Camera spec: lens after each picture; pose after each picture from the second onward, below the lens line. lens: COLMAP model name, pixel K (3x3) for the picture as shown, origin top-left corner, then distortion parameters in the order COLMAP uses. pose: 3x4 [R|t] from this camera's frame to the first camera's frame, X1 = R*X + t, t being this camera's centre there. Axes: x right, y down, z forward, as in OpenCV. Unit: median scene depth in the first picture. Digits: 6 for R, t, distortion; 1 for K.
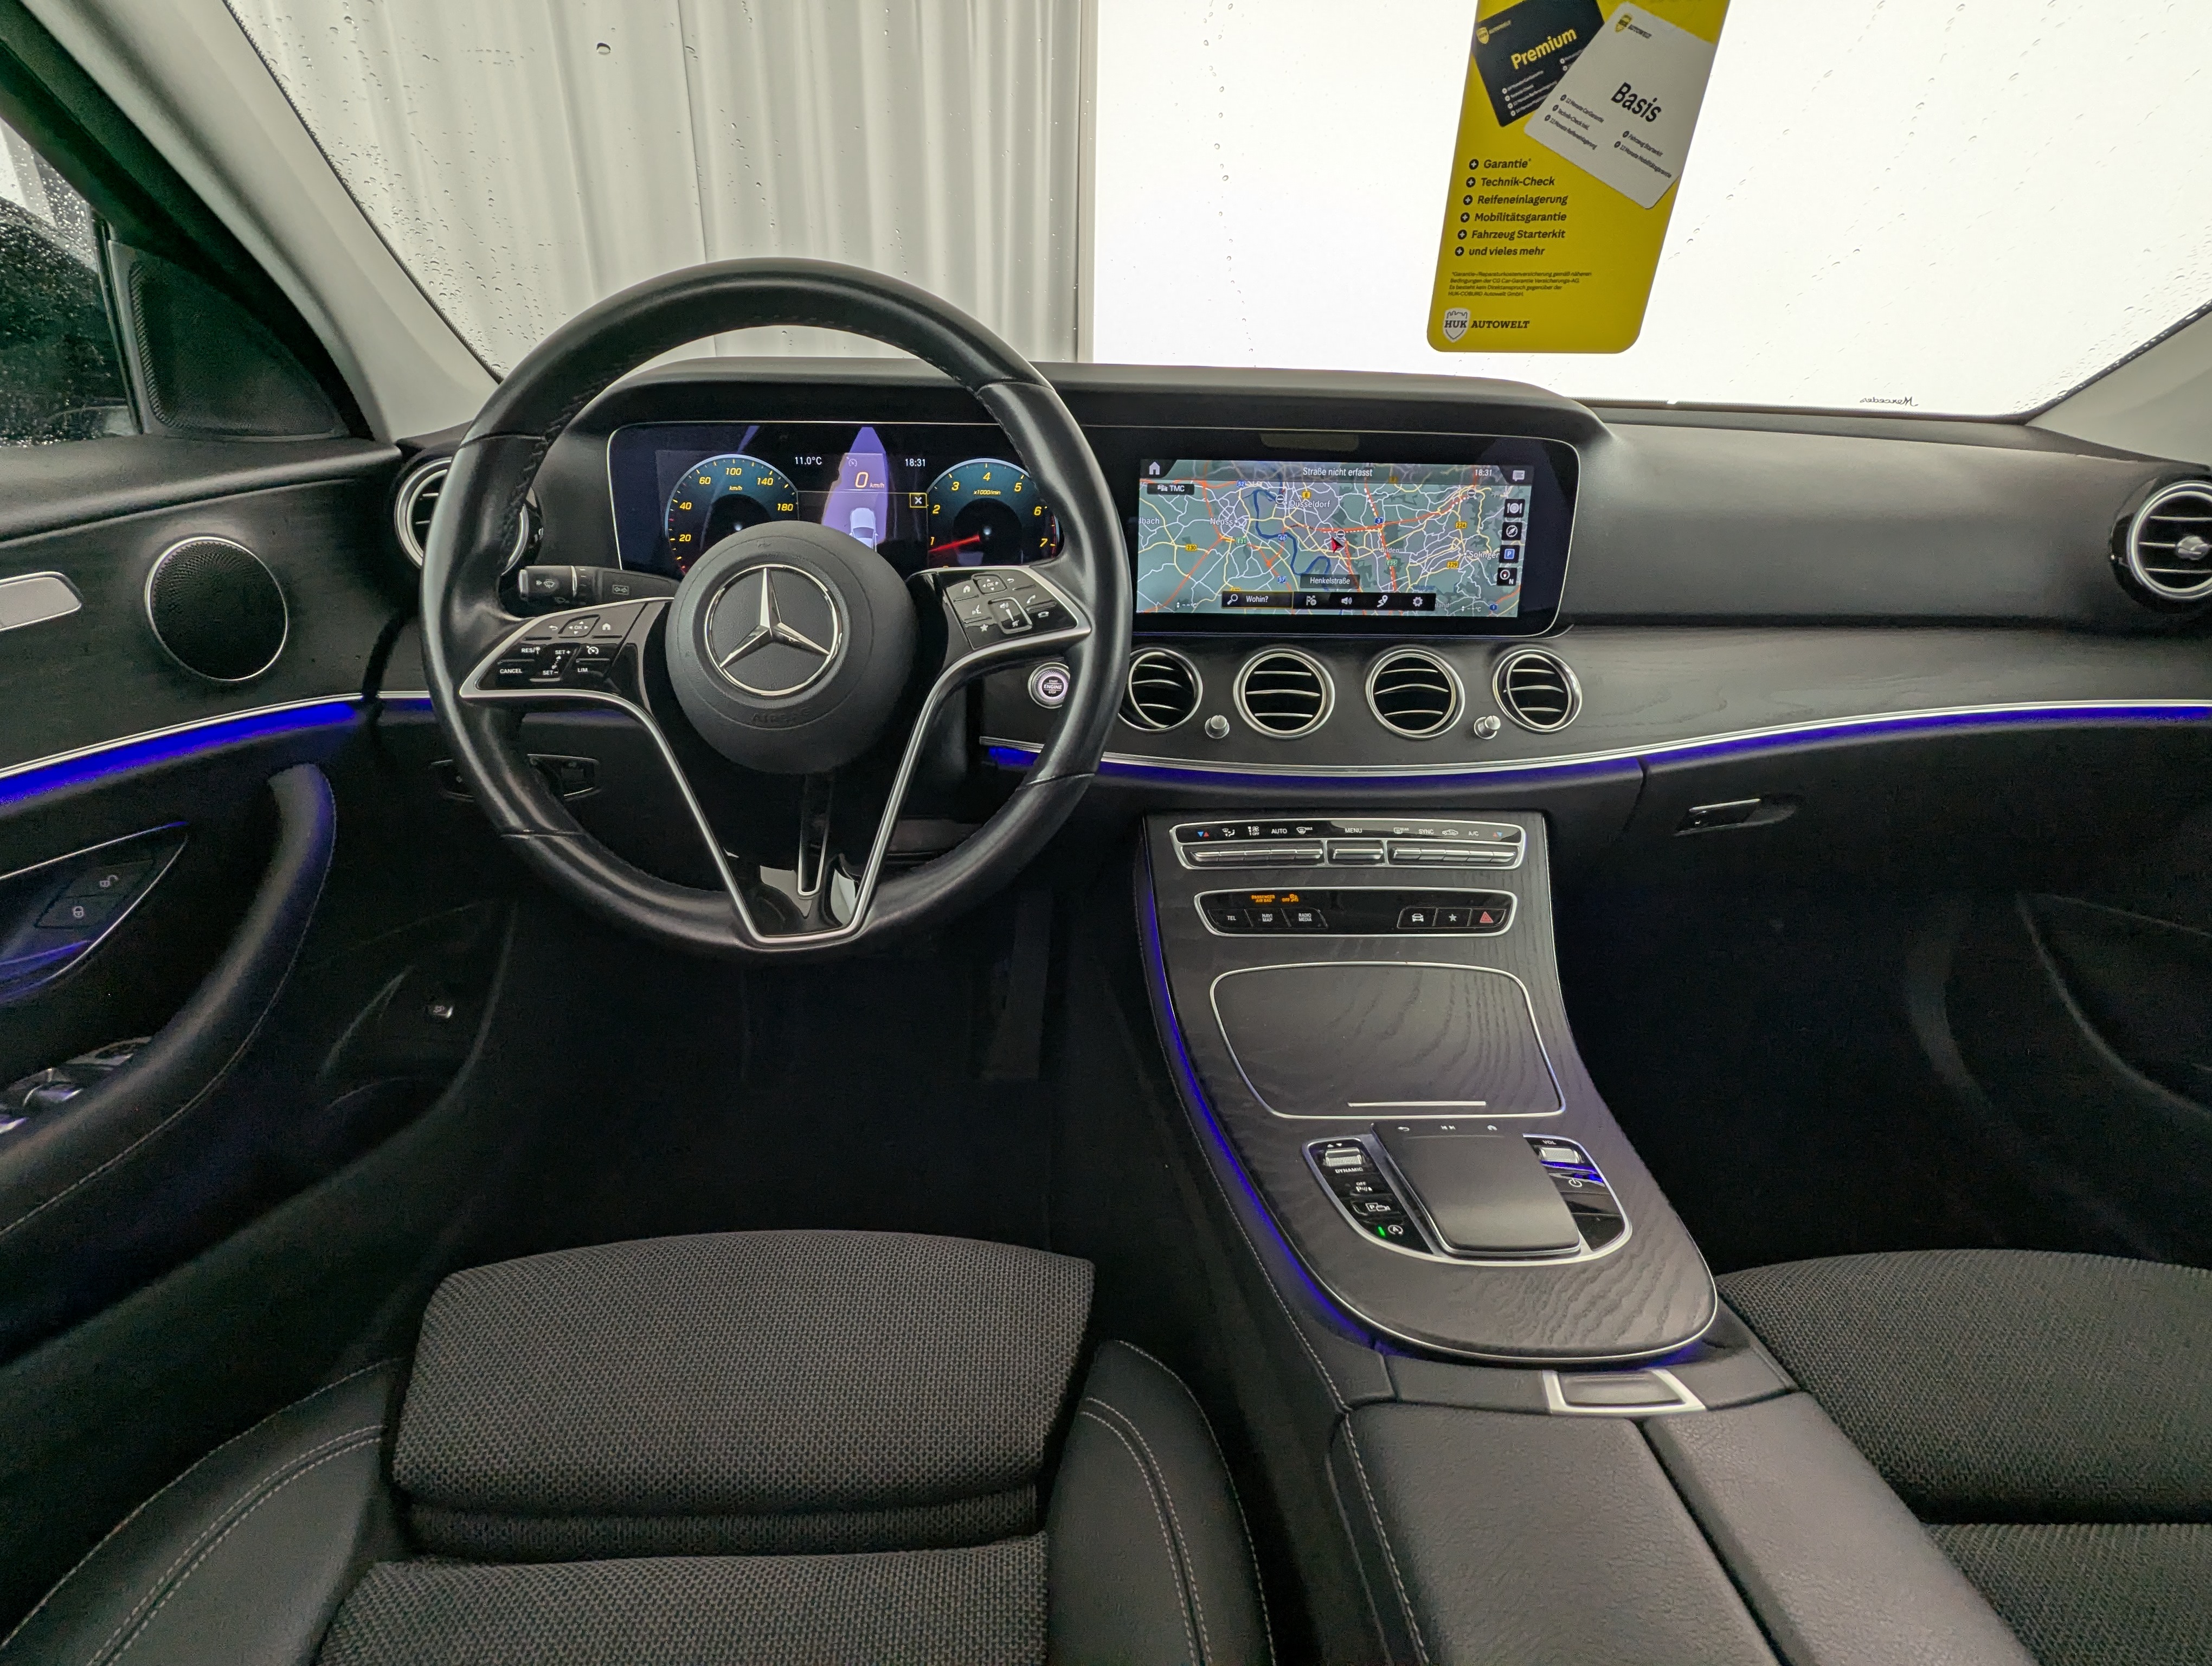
lens RADIAL K [[1043.0, 0, 1106.0], [0, 1043.0, 833.0], [0, 0, 1]] dist [-0.000445, -0.001400]
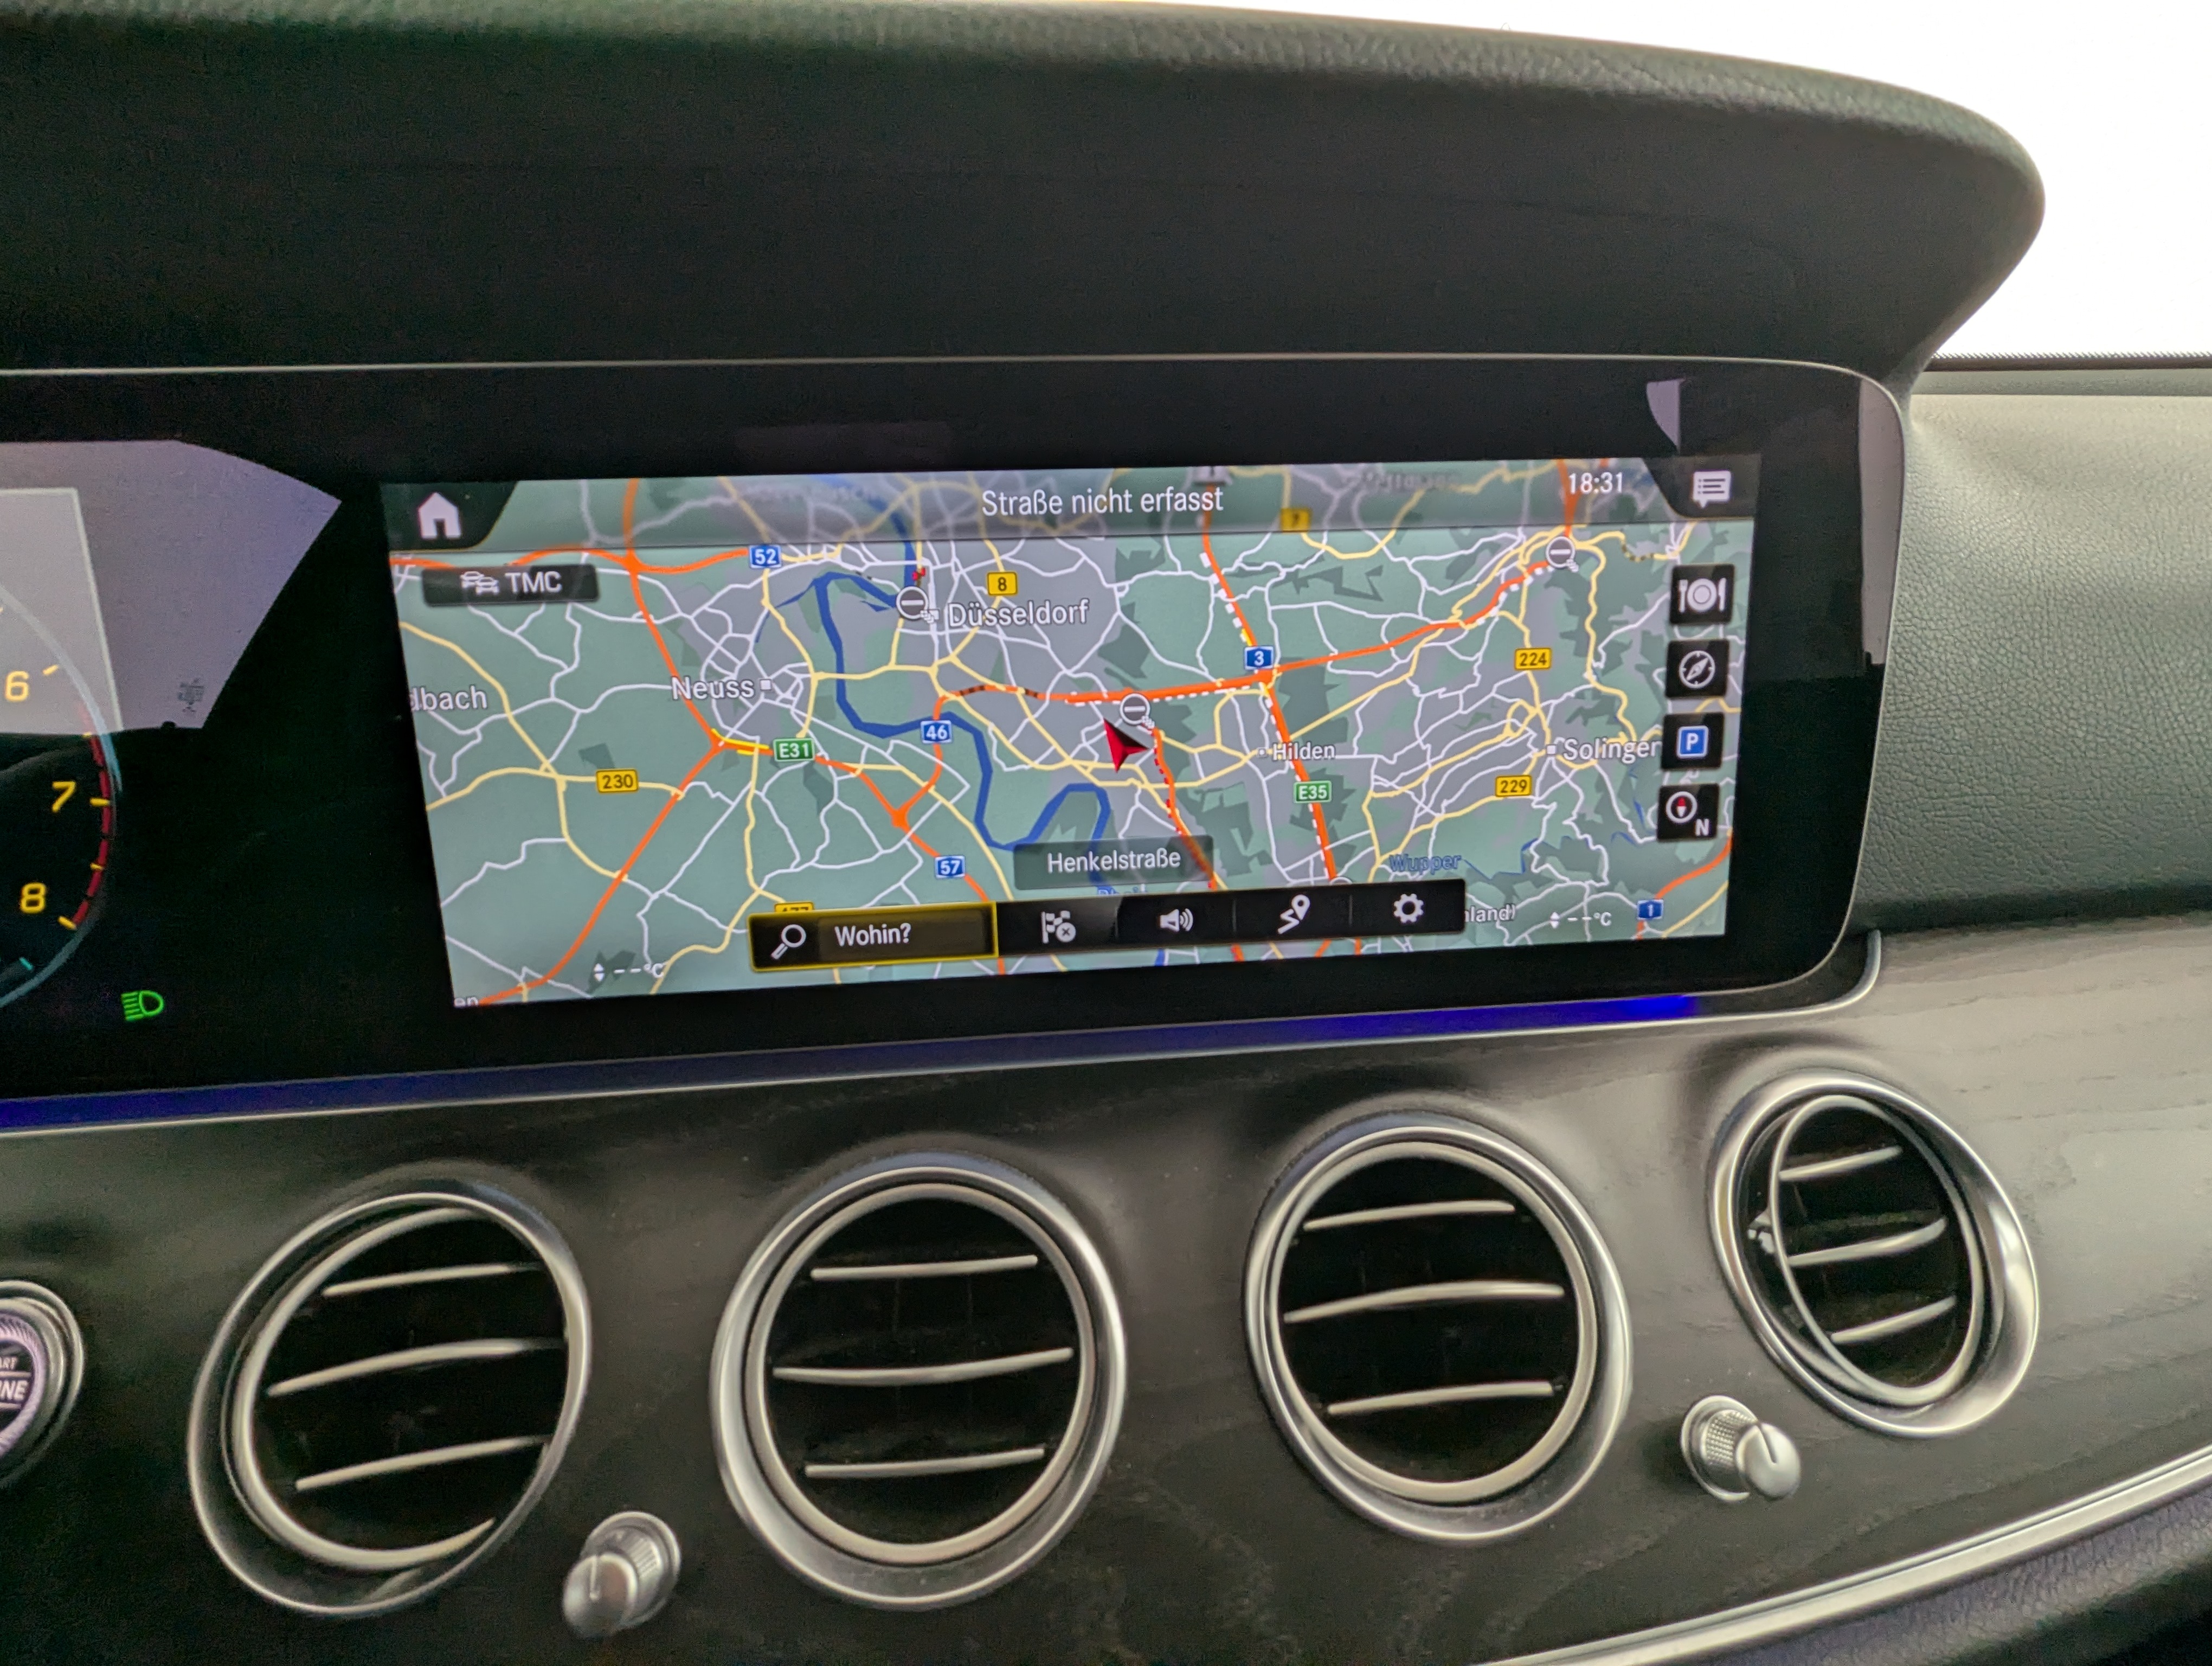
lens RADIAL K [[1052.7, 0, 1106.0], [0, 1052.7, 833.0], [0, 0, 1]] dist [-0.001365, -0.001229]
pose [[0.997636, -0.055172, 0.040972, 0.206008], [0.058526, 0.994596, -0.085752, -0.229995], [-0.036019, 0.087947, 0.995474, 0.718403]]
